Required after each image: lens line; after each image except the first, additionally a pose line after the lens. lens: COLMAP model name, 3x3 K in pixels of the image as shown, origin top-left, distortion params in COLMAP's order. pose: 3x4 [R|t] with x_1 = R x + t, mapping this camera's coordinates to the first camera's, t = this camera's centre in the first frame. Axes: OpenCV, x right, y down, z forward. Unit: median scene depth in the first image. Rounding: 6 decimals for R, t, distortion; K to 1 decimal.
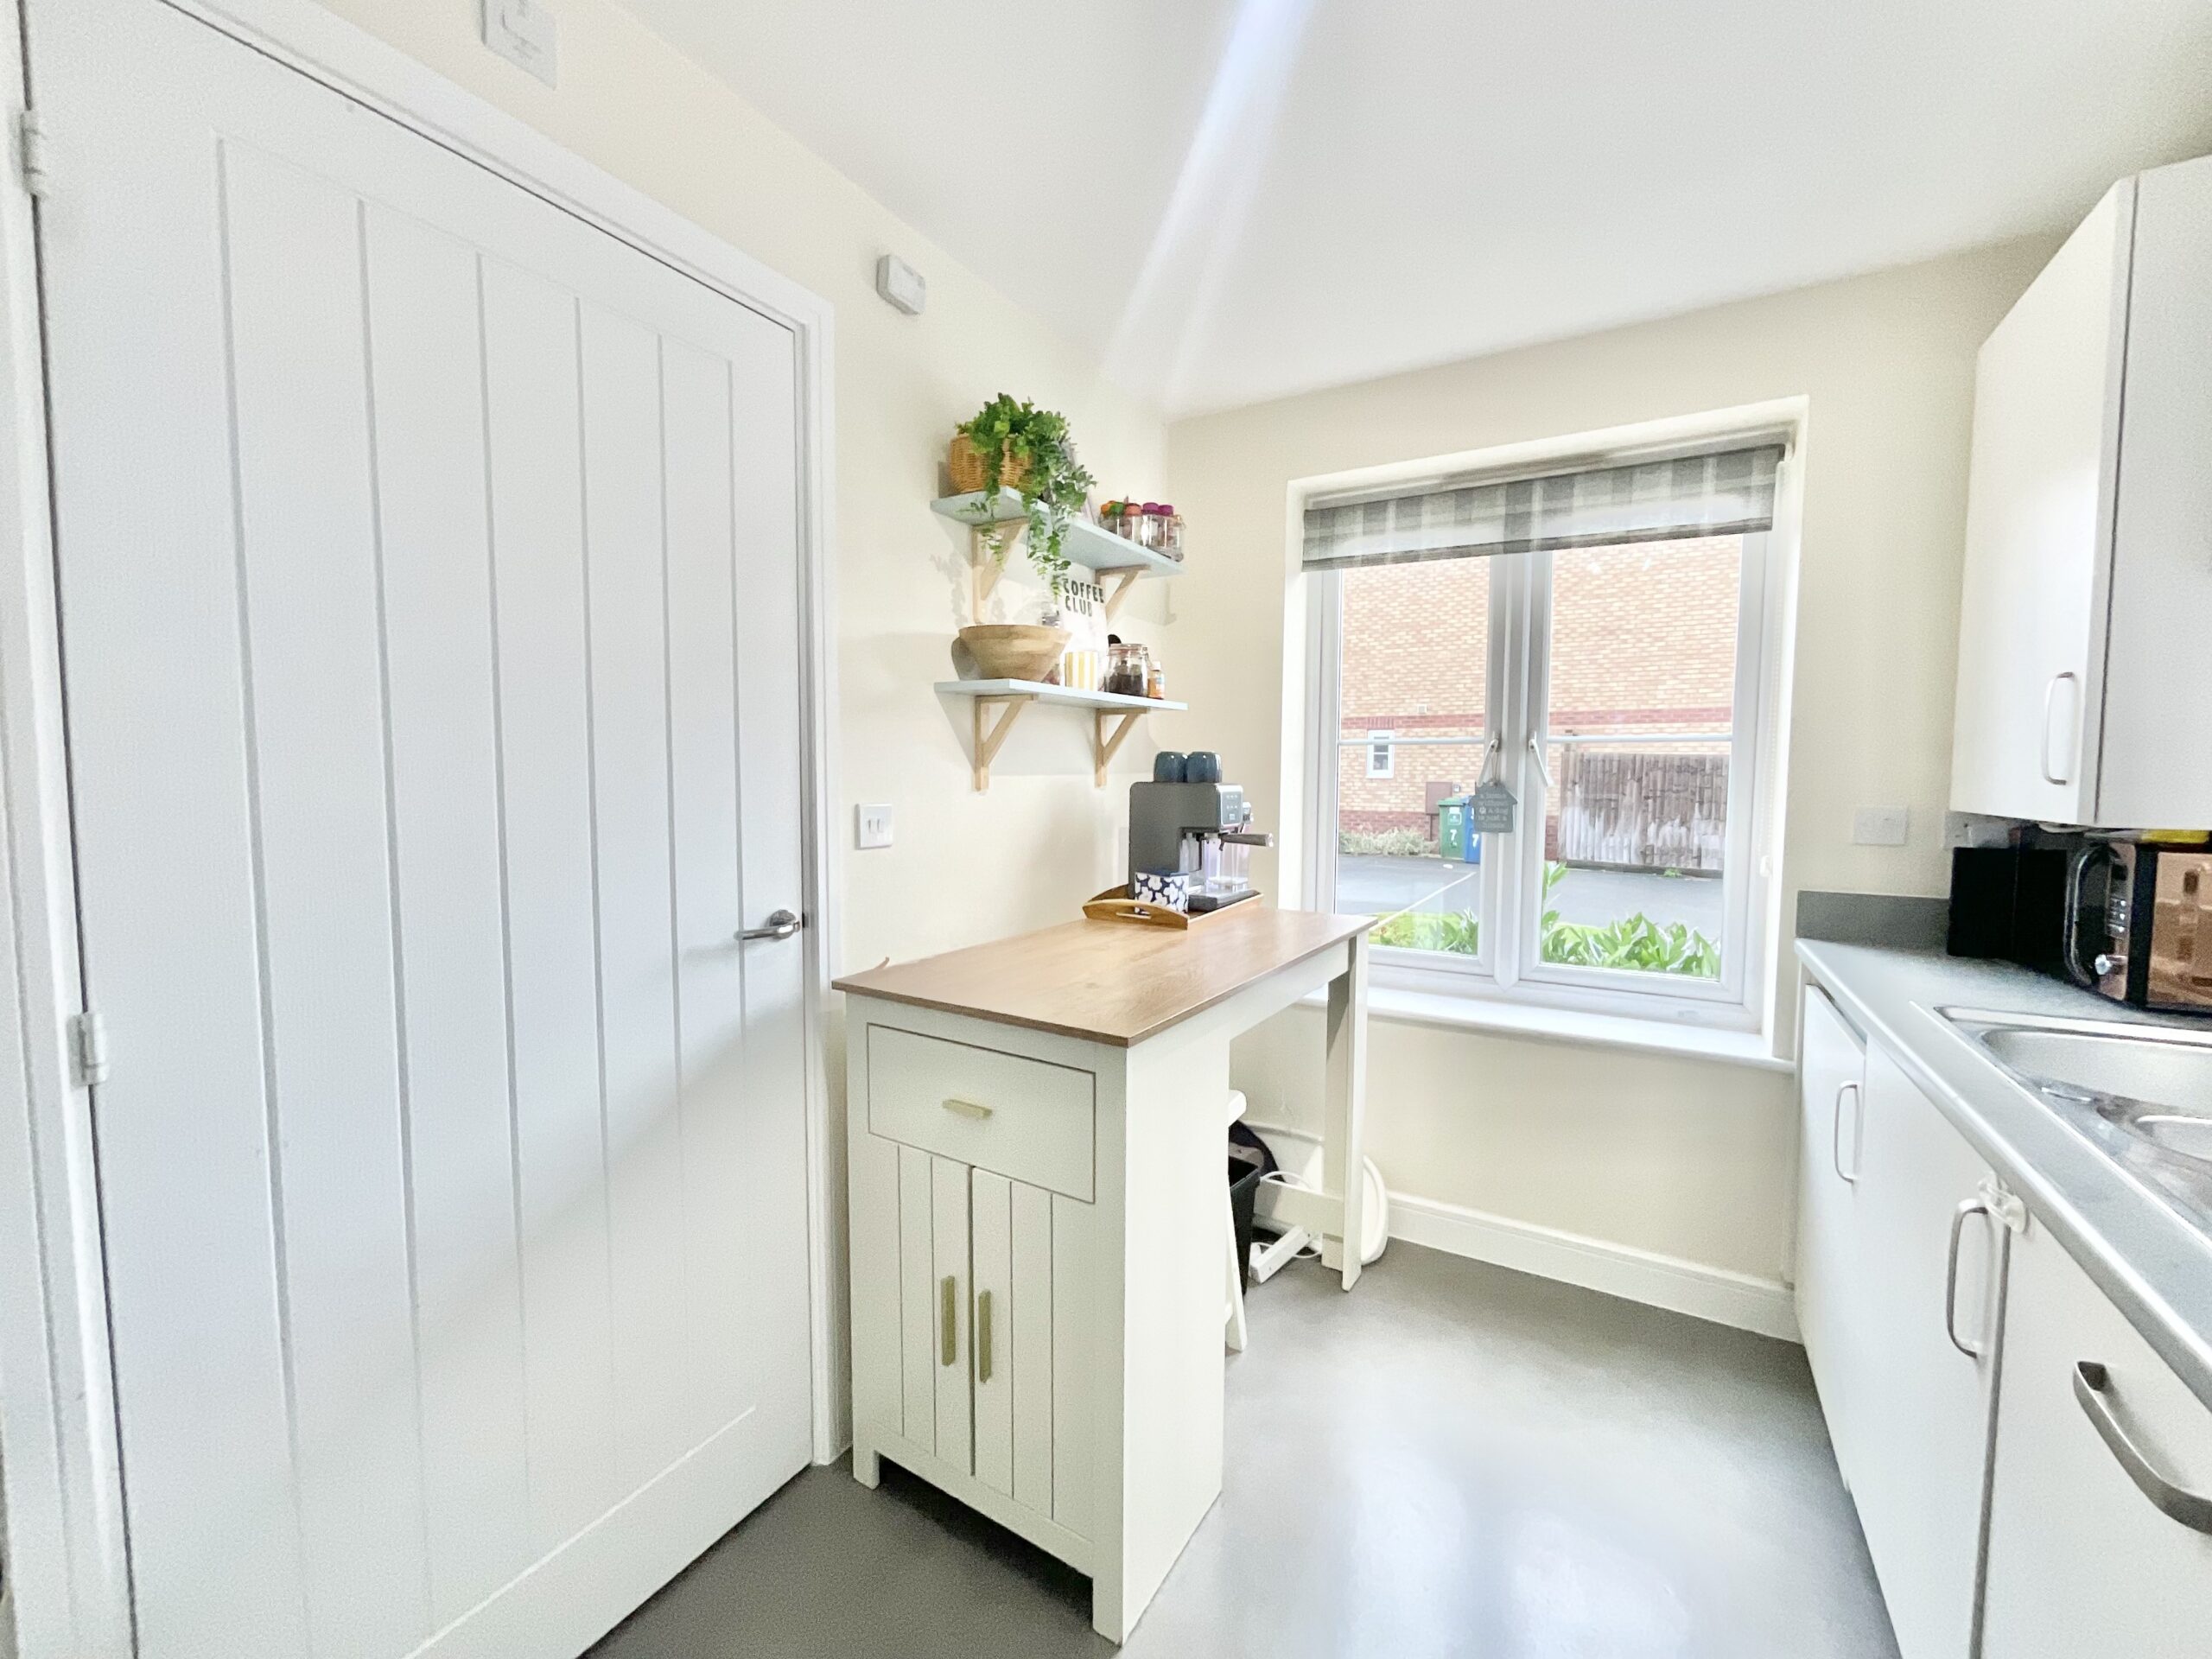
lens RADIAL K [[903.8, 0, 1105.1], [0, 903.8, 829.7], [0, 0, 1]] dist [0.004259, -0.001340]
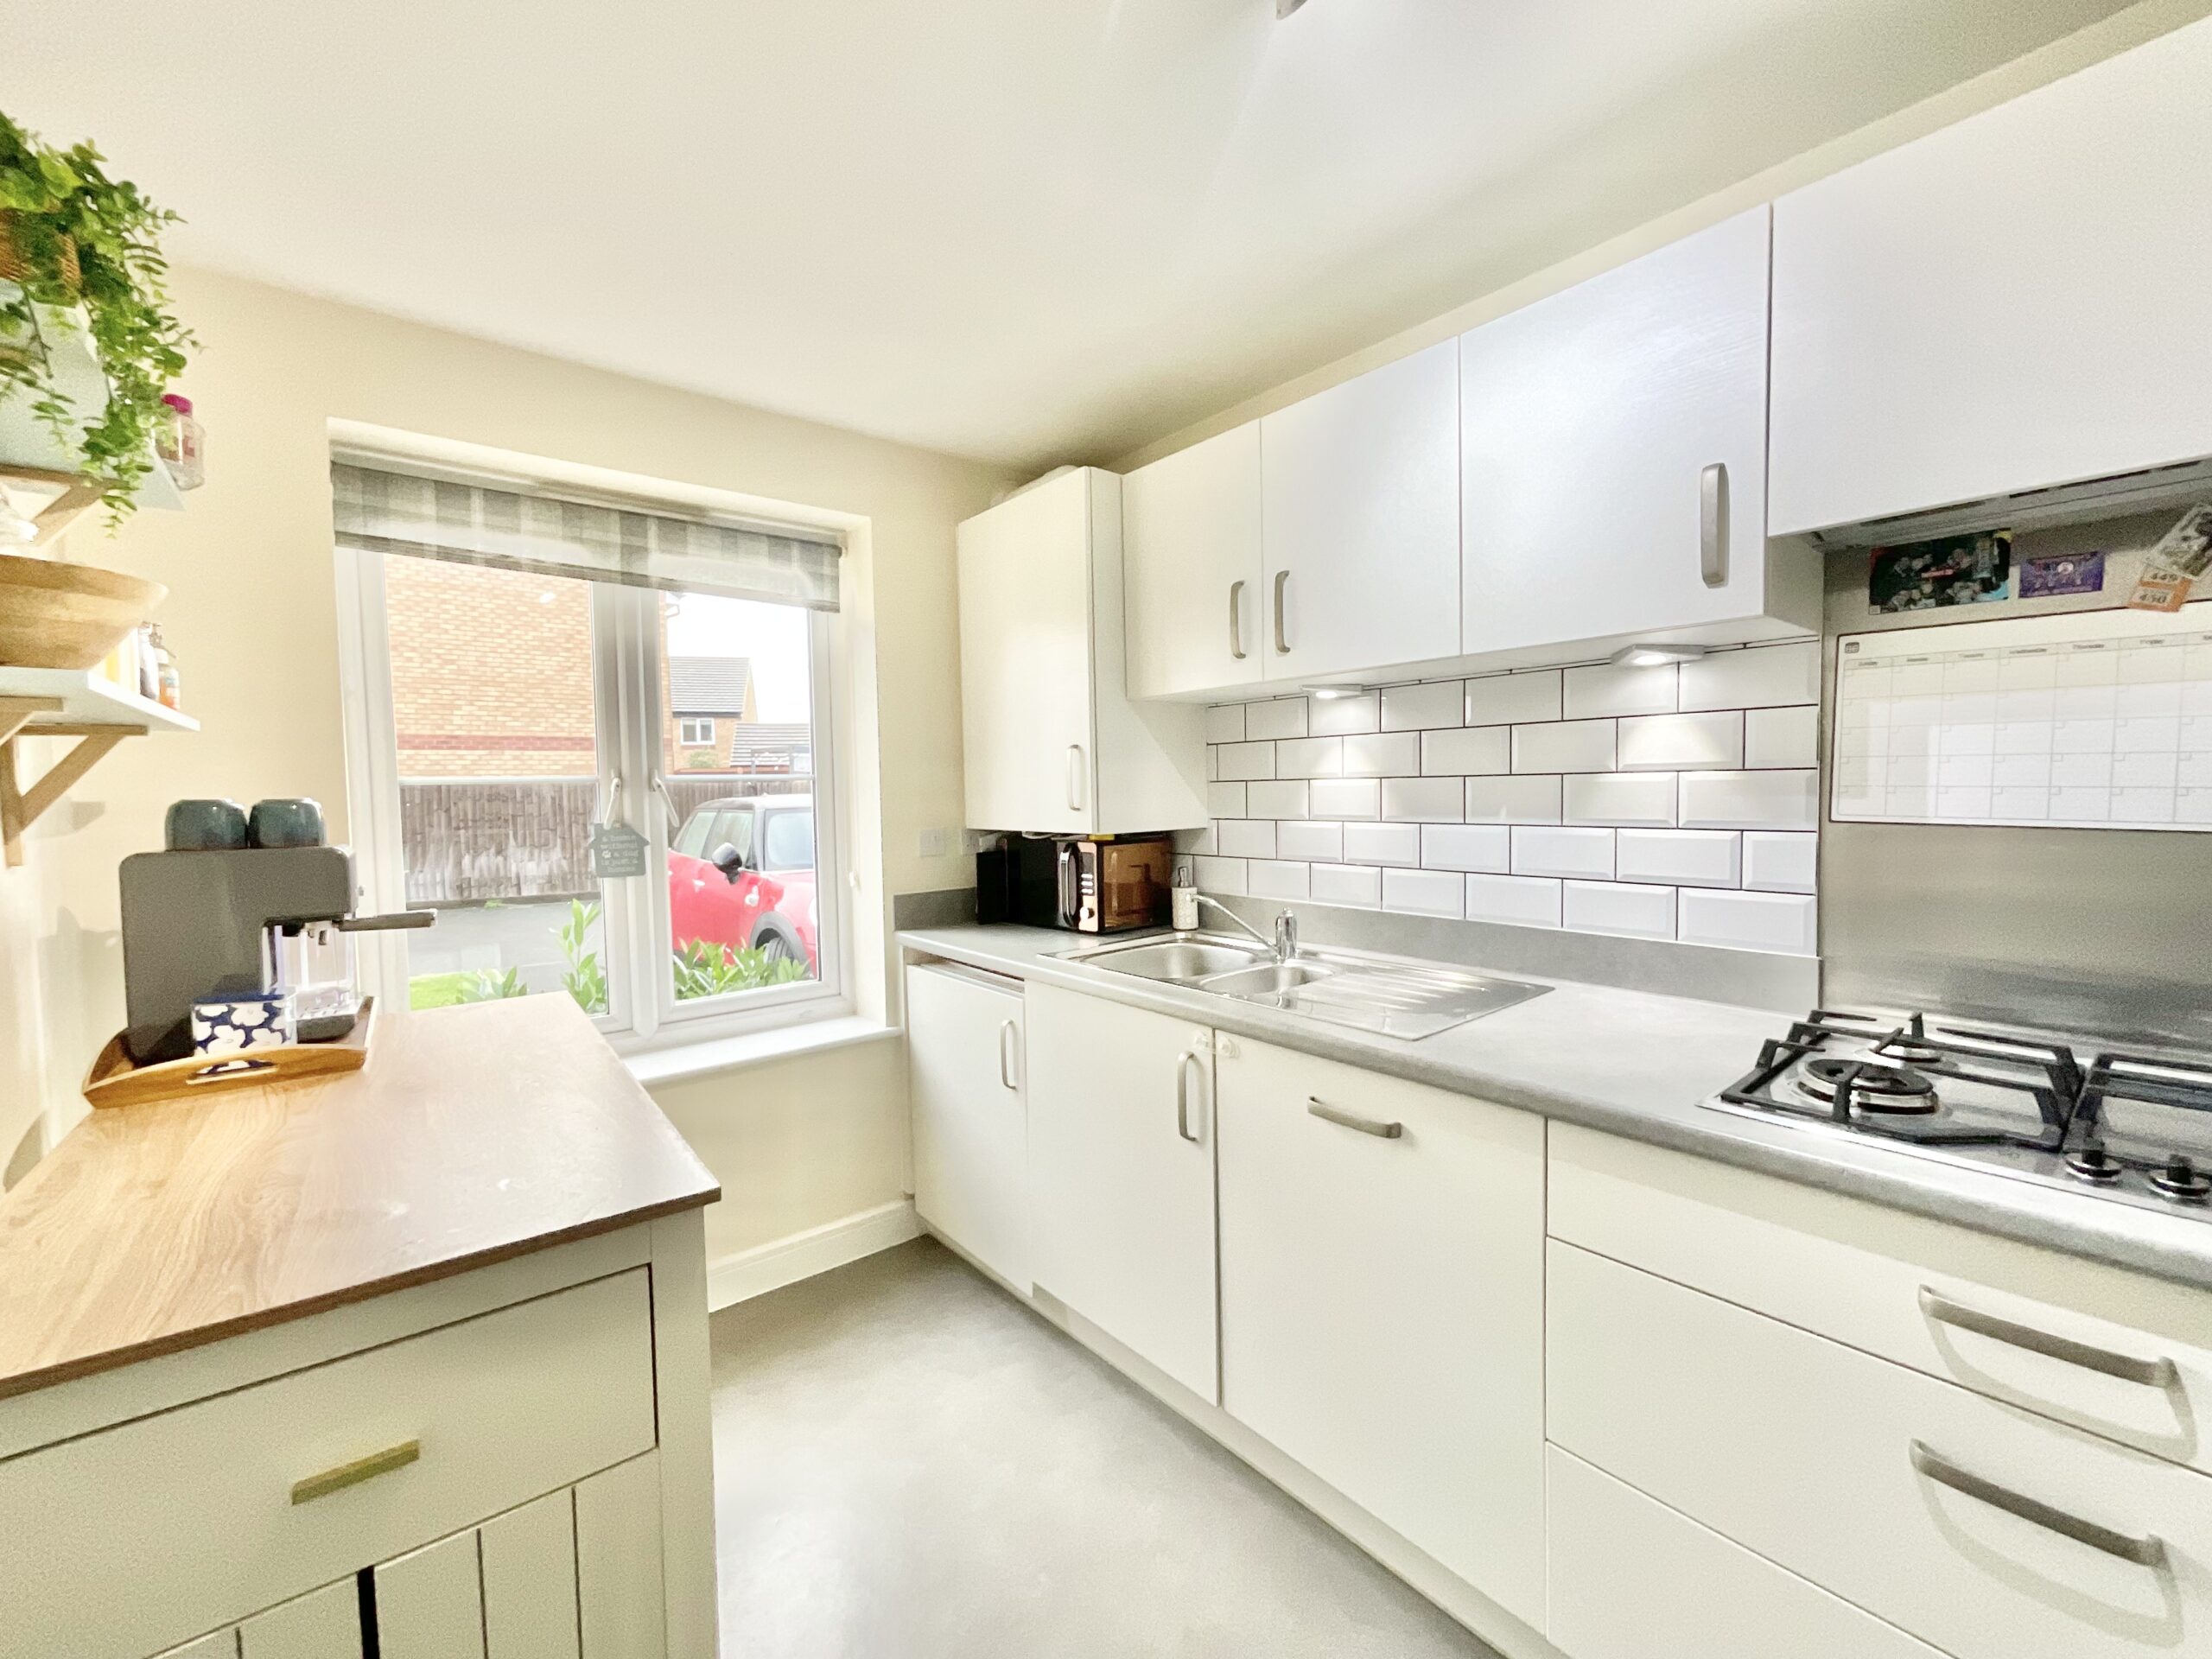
lens RADIAL K [[903.8, 0, 1102.0], [0, 903.8, 829.3], [0, 0, 1]] dist [0.004259, -0.001340]
pose [[0.346773, -0.056396, 0.936252, -0.284796], [0.083043, 0.996117, 0.029244, -0.033510], [-0.934266, 0.067609, 0.350110, 0.209503]]
